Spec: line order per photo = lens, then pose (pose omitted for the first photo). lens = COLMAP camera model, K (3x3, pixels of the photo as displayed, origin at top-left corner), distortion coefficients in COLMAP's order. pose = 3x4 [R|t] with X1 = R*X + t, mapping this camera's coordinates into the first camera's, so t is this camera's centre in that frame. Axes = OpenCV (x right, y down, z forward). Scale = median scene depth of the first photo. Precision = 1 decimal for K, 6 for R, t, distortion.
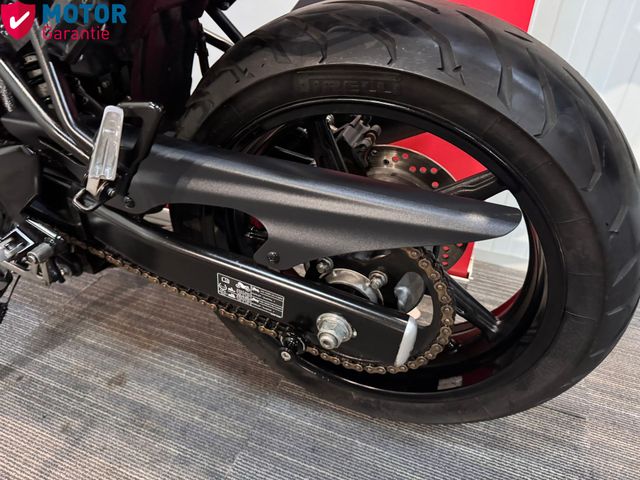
lens RADIAL K [[449.9, 0, 315.6], [0, 449.9, 237.4], [0, 0, 1]] dist [0.096118, -0.139231]
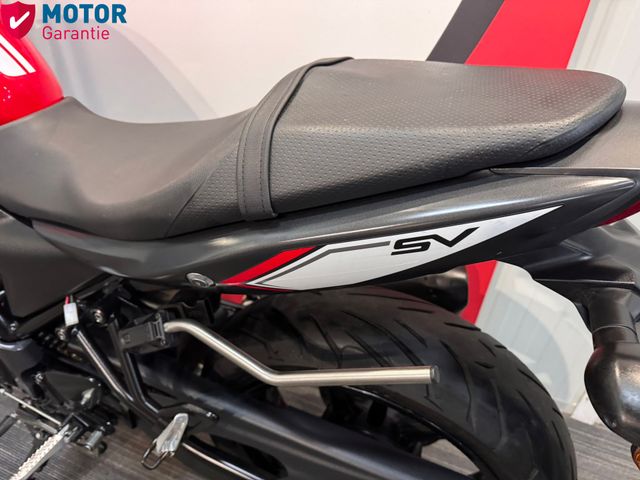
lens RADIAL K [[466.2, 0, 320.0], [0, 466.2, 240.0], [0, 0, 1]] dist [-0.002693, -0.001277]
pose [[0.998627, 0.043783, 0.028752, -0.065413], [-0.044543, 0.998661, 0.026321, -0.564787], [-0.027561, -0.027566, 0.999240, -0.238213]]
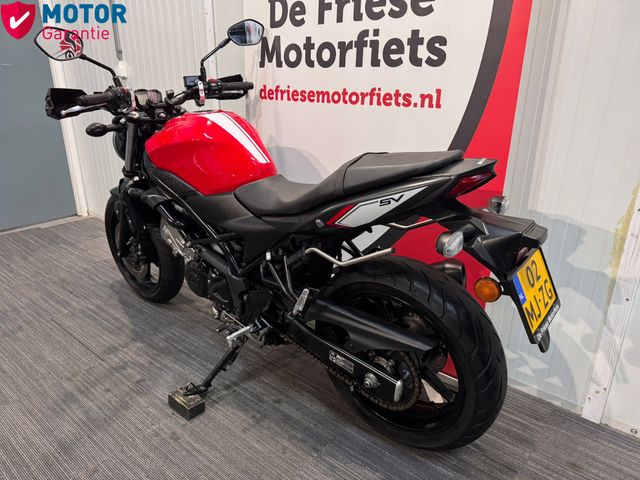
lens RADIAL K [[454.0, 0, 321.5], [0, 454.0, 238.7], [0, 0, 1]] dist [0.043436, -0.055426]
pose [[0.951976, 0.090600, -0.292462, 0.375770], [-0.157528, 0.964022, -0.214120, 0.026409], [0.262540, 0.249908, 0.931997, -1.365214]]
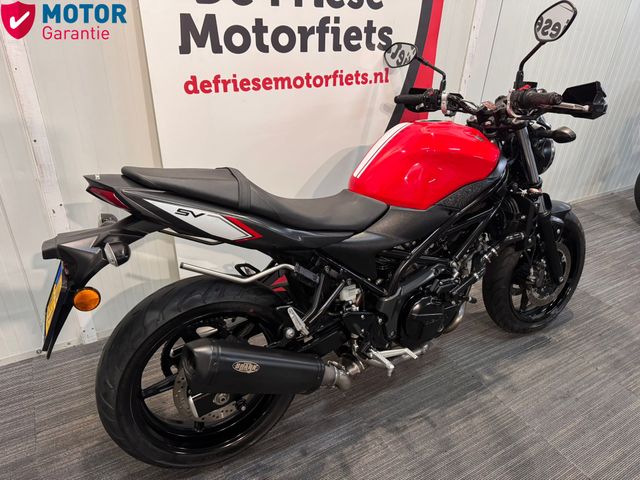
lens RADIAL K [[462.6, 0, 322.6], [0, 462.6, 237.1], [0, 0, 1]] dist [0.029290, -0.002371]
pose [[0.611576, -0.364138, 0.702409, -2.781366], [0.407284, 0.906023, 0.115078, -0.844921], [-0.678303, 0.215701, 0.702409, -0.851487]]
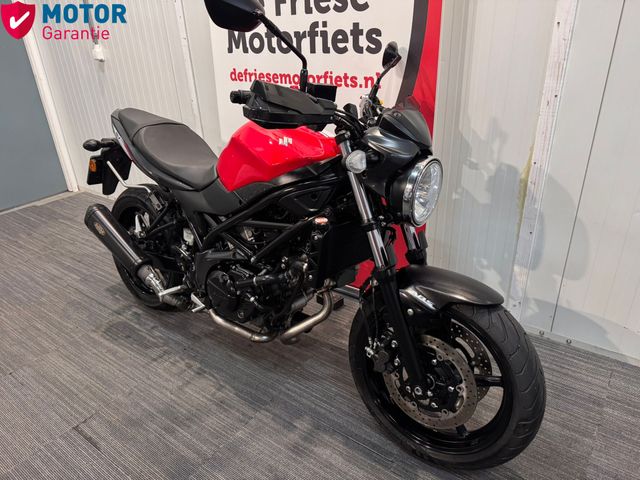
lens RADIAL K [[462.6, 0, 322.6], [0, 462.6, 237.1], [0, 0, 1]] dist [0.029290, -0.002371]
pose [[0.965471, 0.048452, -0.255965, 0.662203], [-0.082207, 0.989013, -0.122863, 0.094285], [0.247200, 0.139663, 0.958846, -1.960185]]
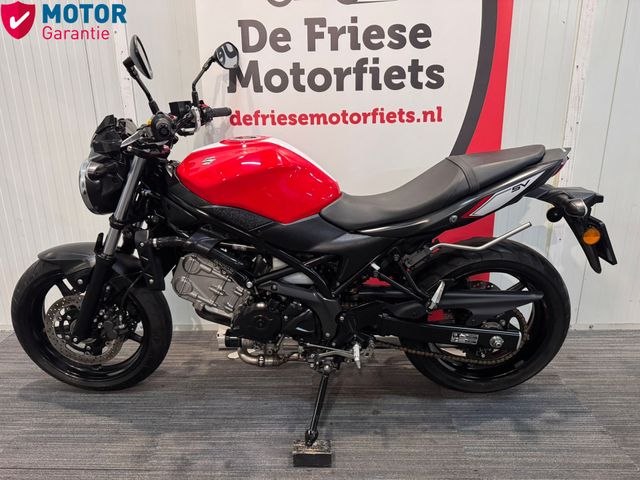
lens RADIAL K [[449.9, 0, 315.6], [0, 449.9, 237.4], [0, 0, 1]] dist [0.096118, -0.139231]
pose [[0.937209, -0.128560, 0.324208, -1.669991], [0.219916, 0.939328, -0.263250, 0.074514], [-0.270694, 0.318019, 0.908619, -1.387510]]
